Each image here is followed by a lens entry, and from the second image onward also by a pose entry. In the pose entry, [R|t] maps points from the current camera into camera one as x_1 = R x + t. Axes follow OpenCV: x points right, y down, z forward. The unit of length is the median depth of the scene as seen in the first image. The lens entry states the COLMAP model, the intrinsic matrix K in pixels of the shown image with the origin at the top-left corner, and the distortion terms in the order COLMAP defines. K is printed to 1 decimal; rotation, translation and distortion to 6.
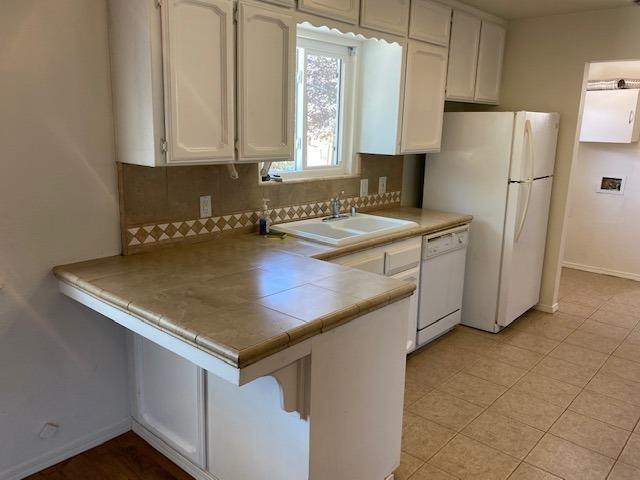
lens RADIAL K [[518.4, 0, 310.2], [0, 518.4, 241.9], [0, 0, 1]] dist [0.033126, -0.036618]
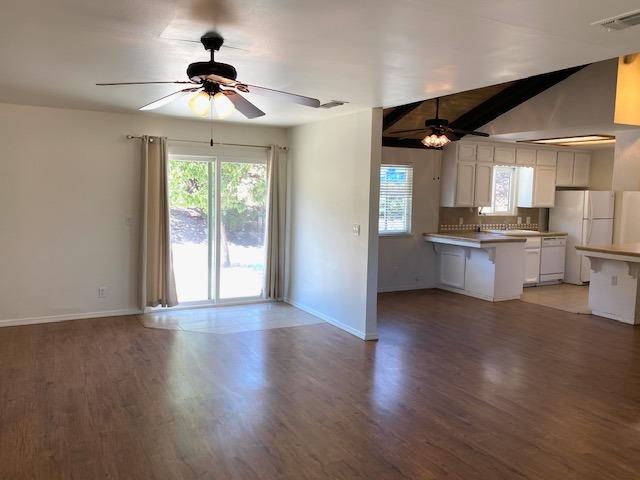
lens RADIAL K [[518.4, 0, 316.8], [0, 518.4, 233.6], [0, 0, 1]] dist [0.033126, -0.036618]
pose [[0.944040, 0.026970, -0.328727, 0.009649], [-0.073953, 0.988584, -0.131271, 0.412592], [0.321434, 0.148236, 0.935257, -1.891522]]
